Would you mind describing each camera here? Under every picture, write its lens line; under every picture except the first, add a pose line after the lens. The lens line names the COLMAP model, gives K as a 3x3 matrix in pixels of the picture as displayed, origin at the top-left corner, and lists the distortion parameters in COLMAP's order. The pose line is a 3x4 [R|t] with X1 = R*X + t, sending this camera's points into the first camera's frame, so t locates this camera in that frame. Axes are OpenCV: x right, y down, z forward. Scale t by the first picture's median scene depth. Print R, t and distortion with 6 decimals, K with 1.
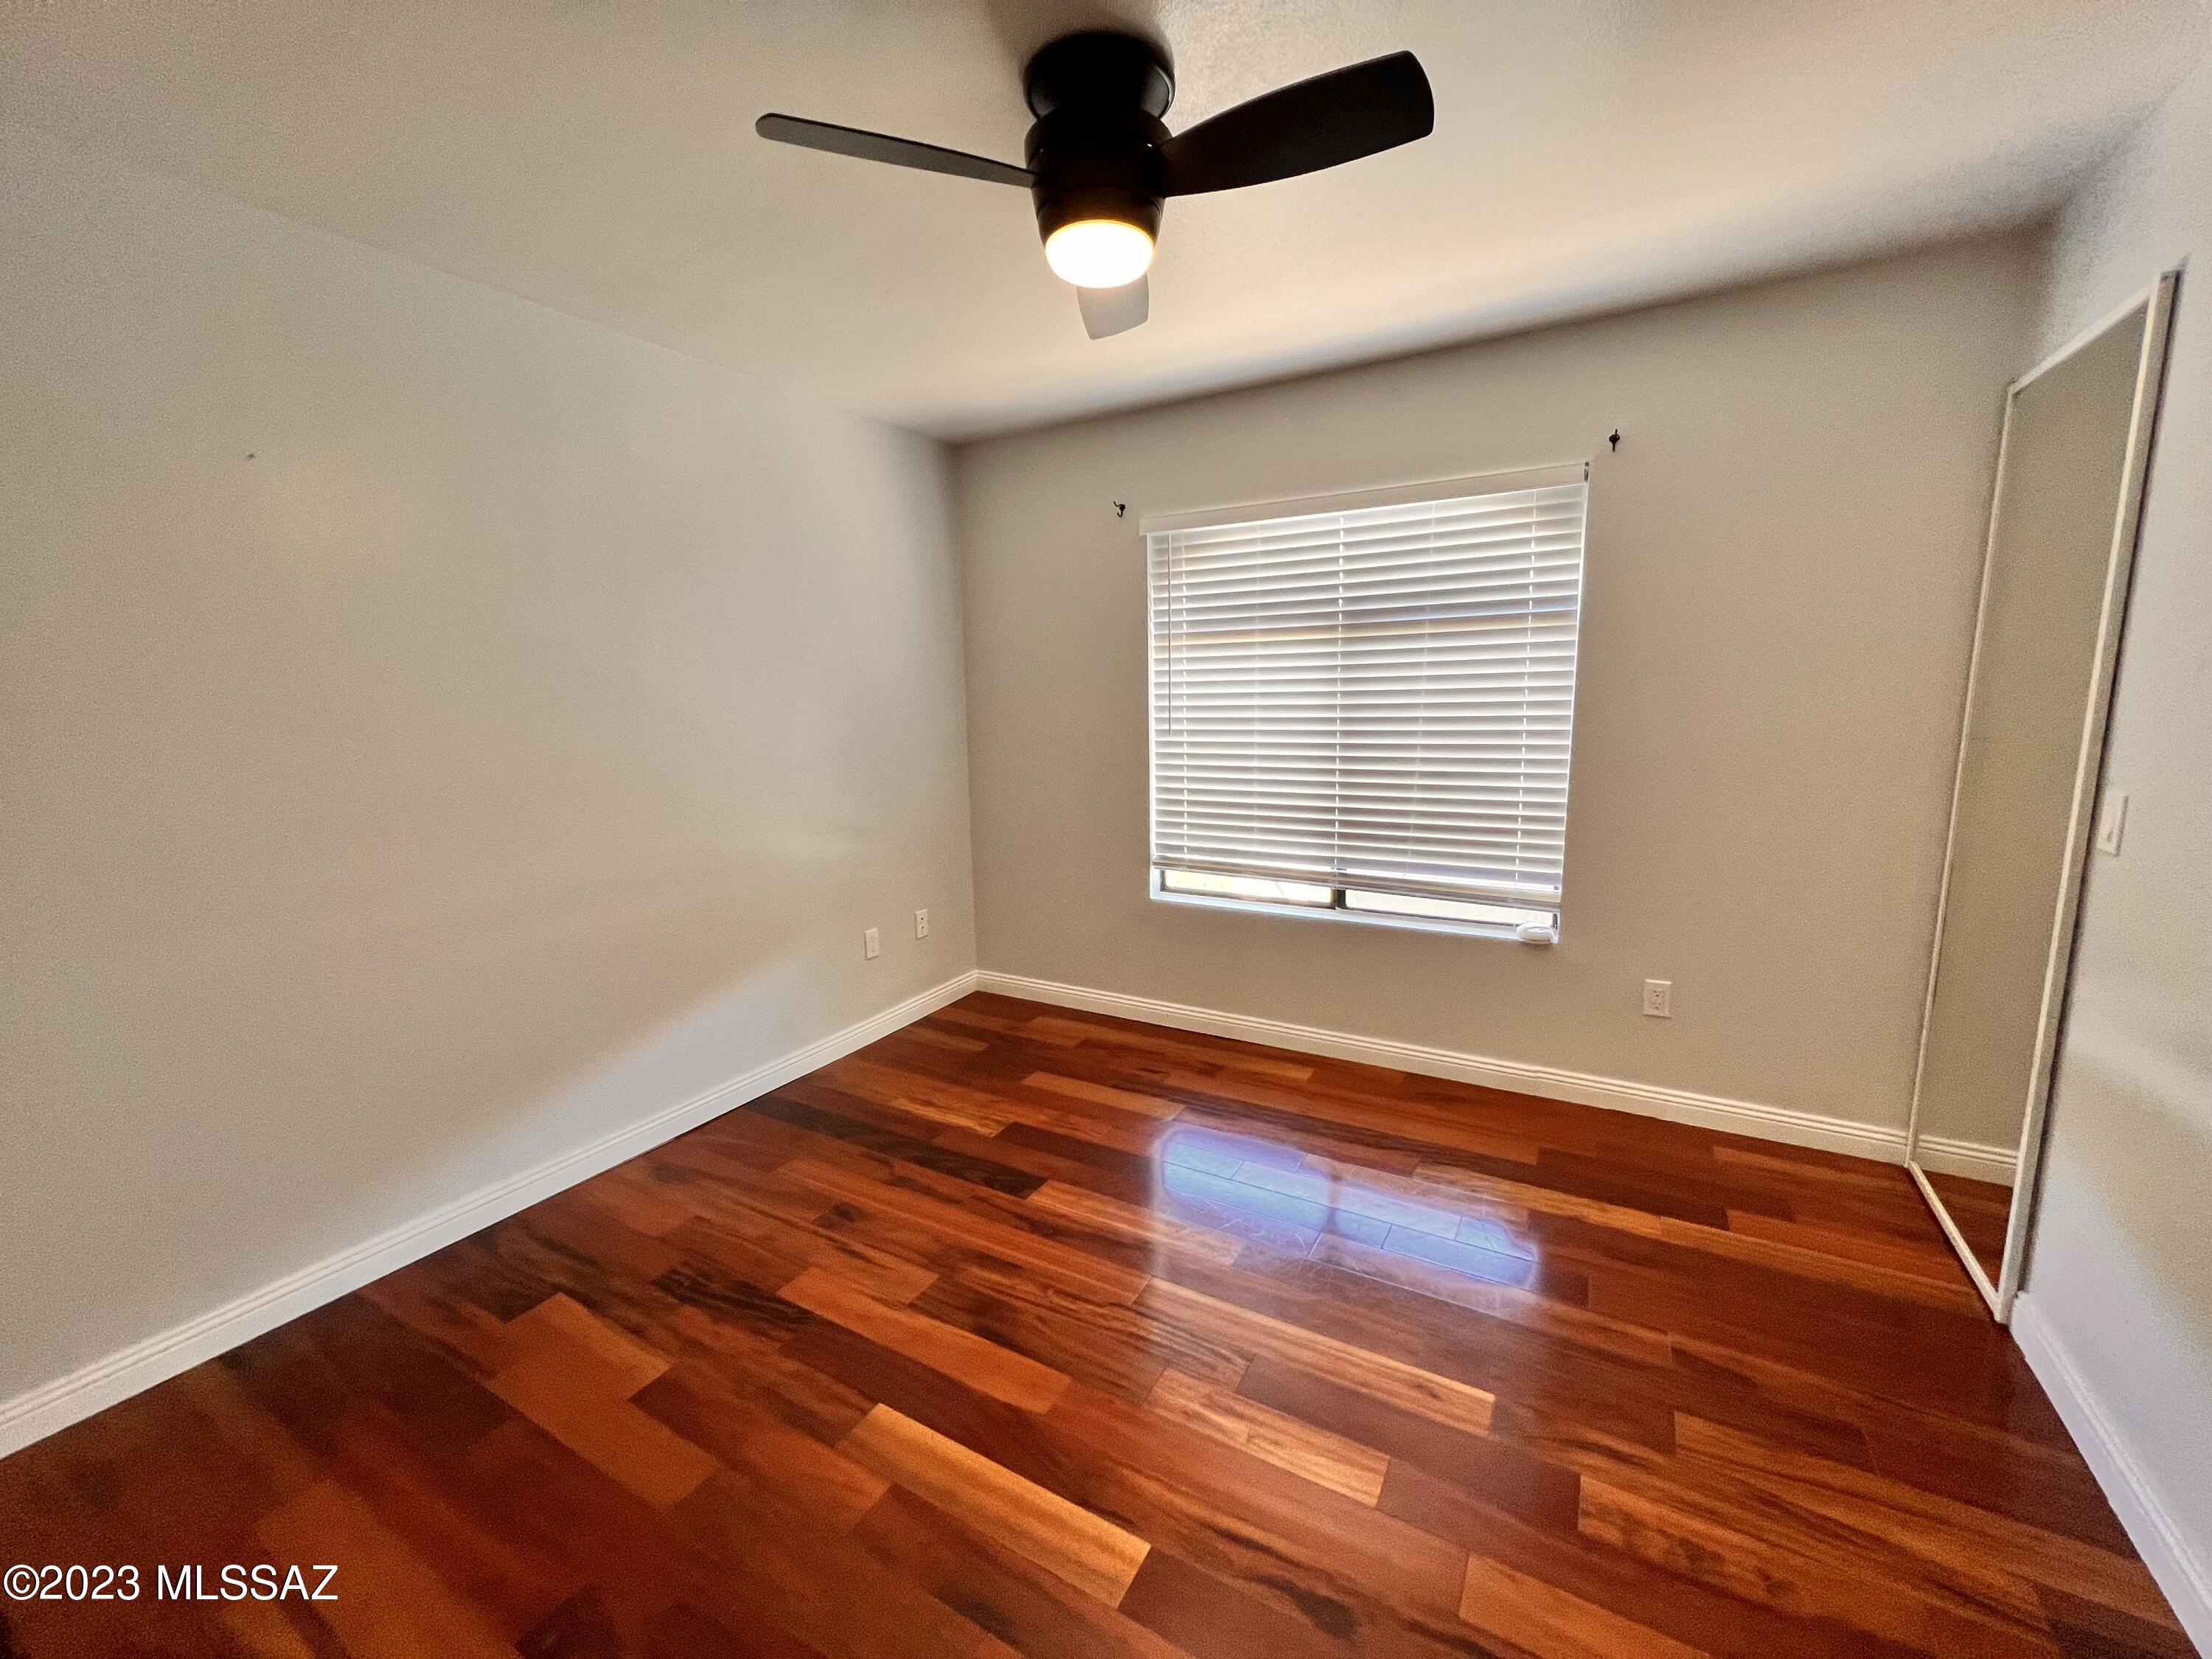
lens RADIAL K [[884.8, 0, 1102.2], [0, 884.8, 832.9], [0, 0, 1]] dist [-0.002613, 0.001211]
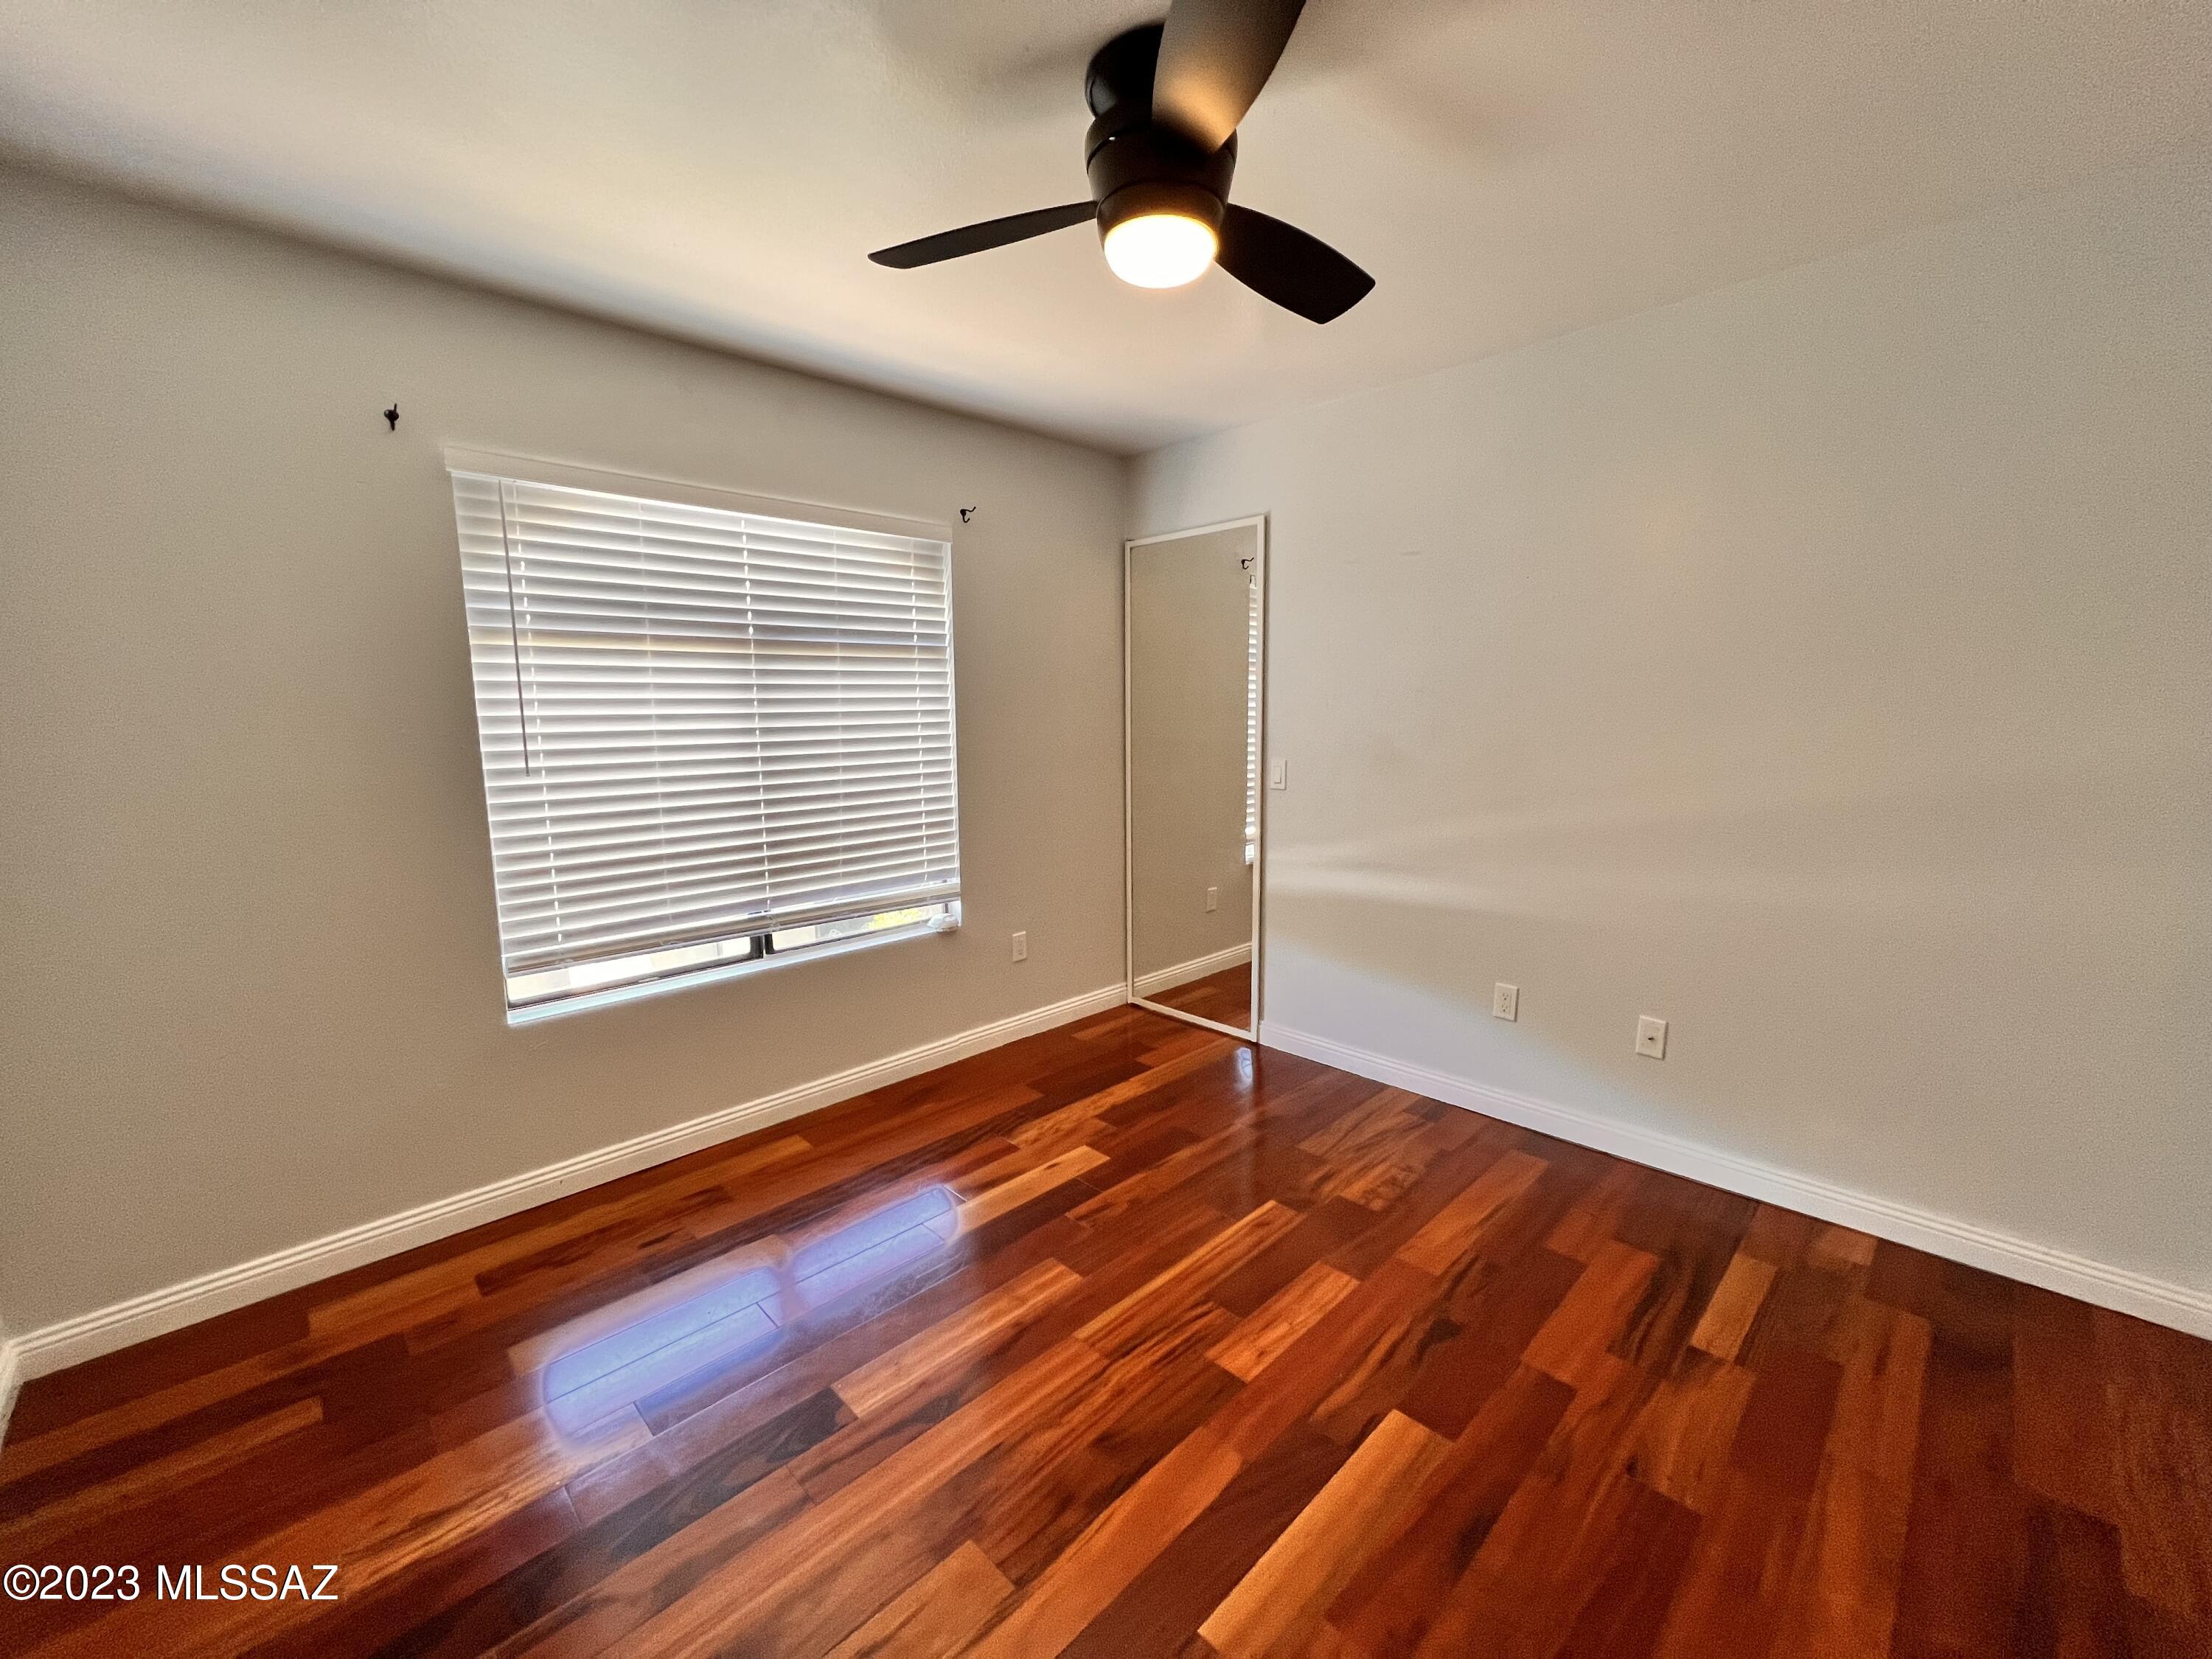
lens RADIAL K [[884.8, 0, 1100.5], [0, 884.8, 829.9], [0, 0, 1]] dist [-0.002613, 0.001211]
pose [[0.272653, -0.114619, 0.955261, -0.560288], [0.162072, 0.984161, 0.071828, -0.056923], [-0.948363, 0.135237, 0.286911, 0.472547]]
